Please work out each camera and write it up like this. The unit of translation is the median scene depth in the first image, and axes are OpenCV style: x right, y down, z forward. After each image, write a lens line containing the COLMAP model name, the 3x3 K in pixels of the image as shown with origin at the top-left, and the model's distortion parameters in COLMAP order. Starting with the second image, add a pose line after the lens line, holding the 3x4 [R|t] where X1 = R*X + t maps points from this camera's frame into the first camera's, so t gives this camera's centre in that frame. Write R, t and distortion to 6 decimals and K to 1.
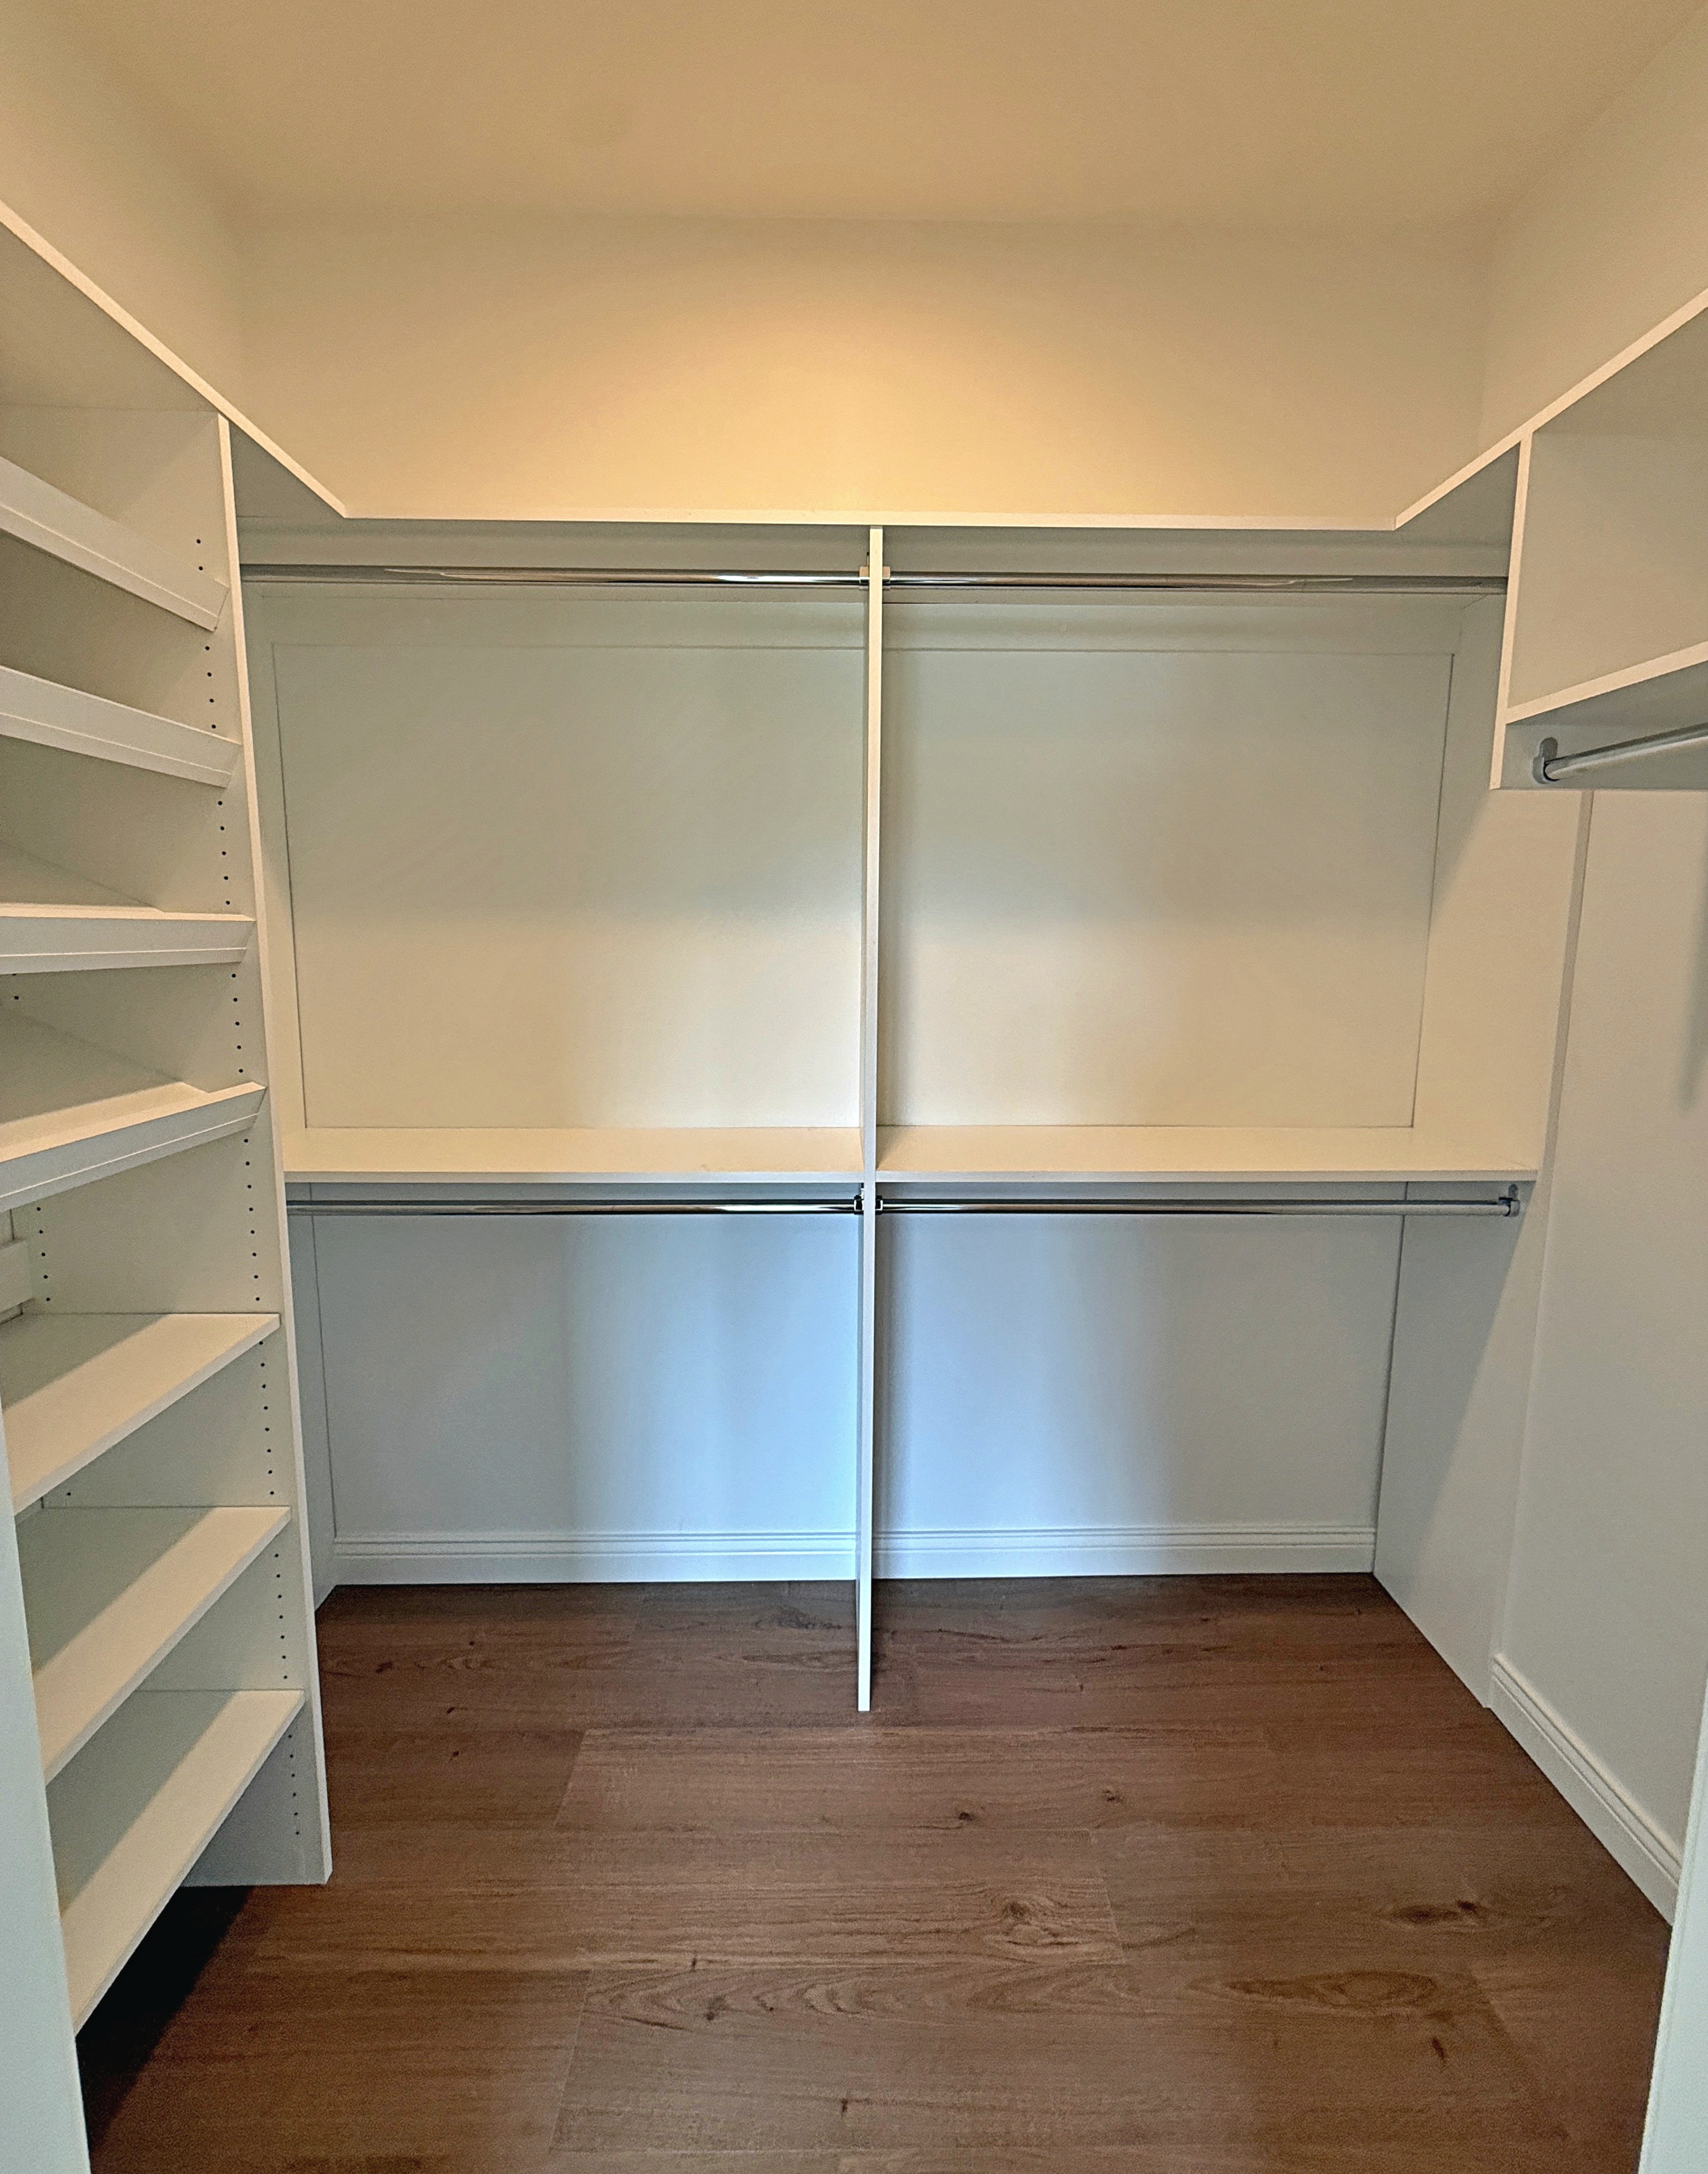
lens RADIAL K [[900.8, 0, 857.9], [0, 900.8, 1034.3], [0, 0, 1]] dist [0.000861, 0.000474]
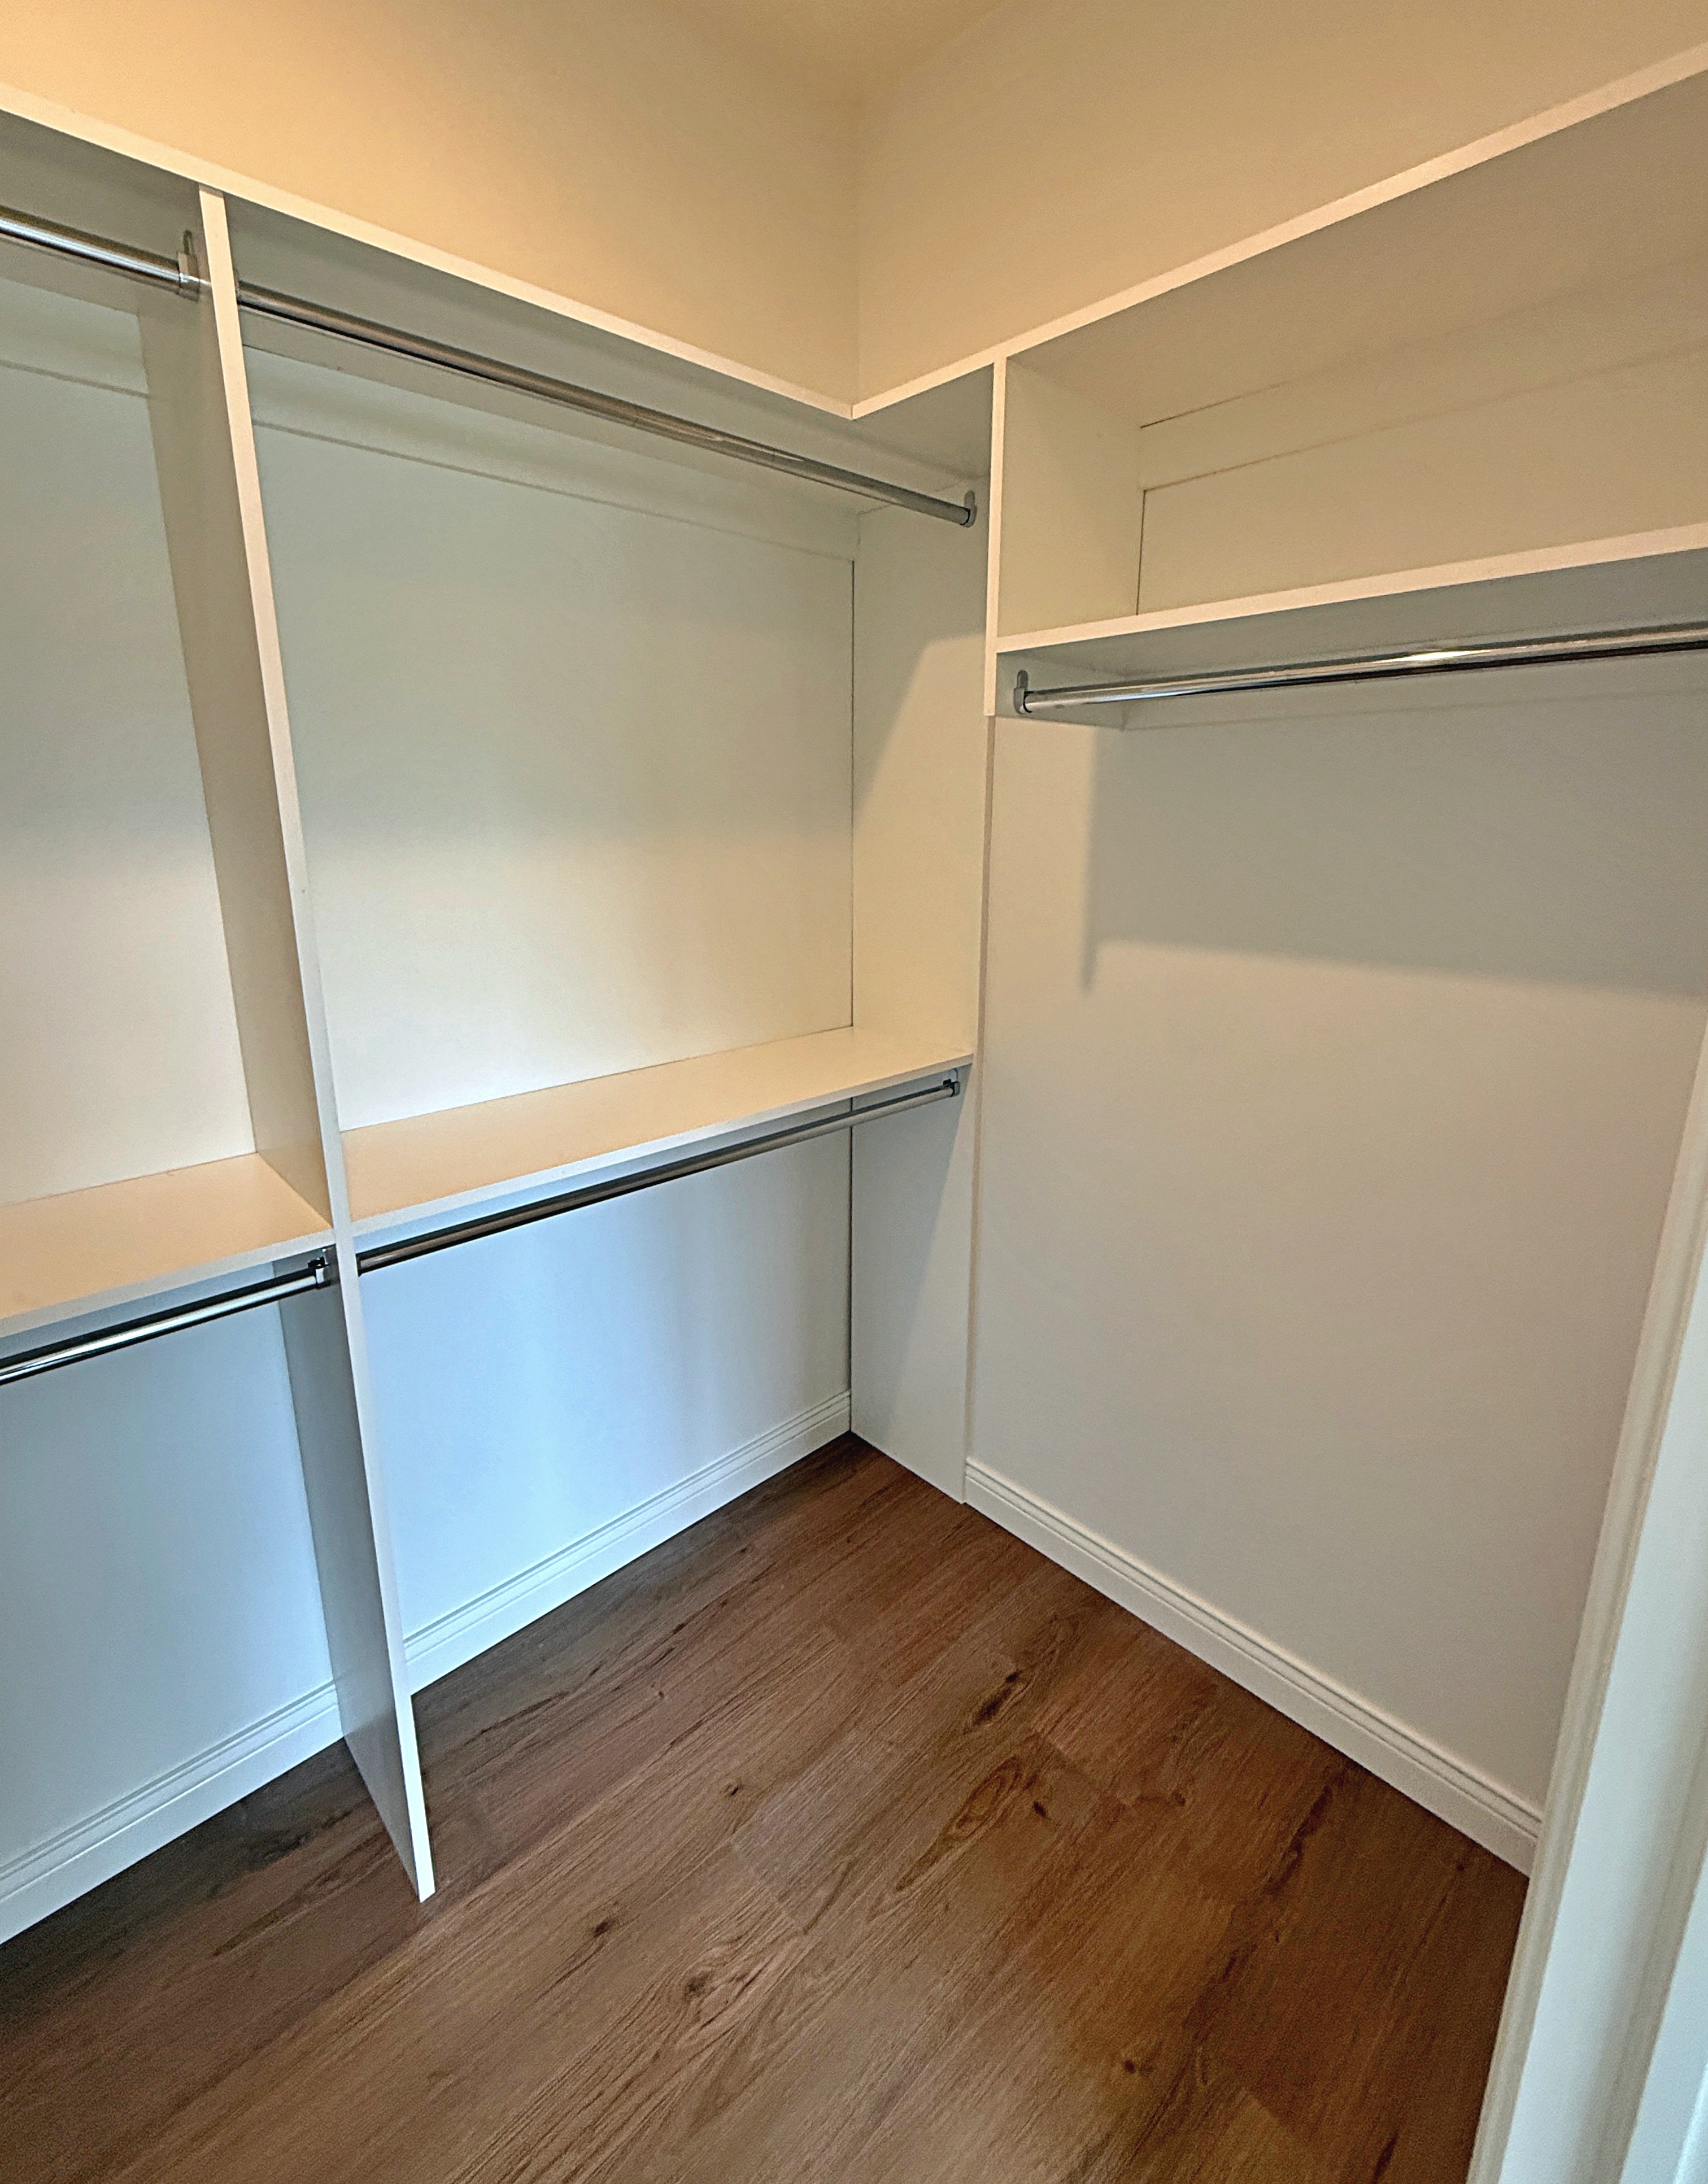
lens RADIAL K [[958.9, 0, 844.9], [0, 958.9, 1028.8], [0, 0, 1]] dist [0.000991, -0.000106]
pose [[0.743250, -0.157216, 0.650279, -0.168300], [0.084082, 0.986241, 0.142337, -0.075360], [-0.663709, -0.051115, 0.746242, 0.226158]]
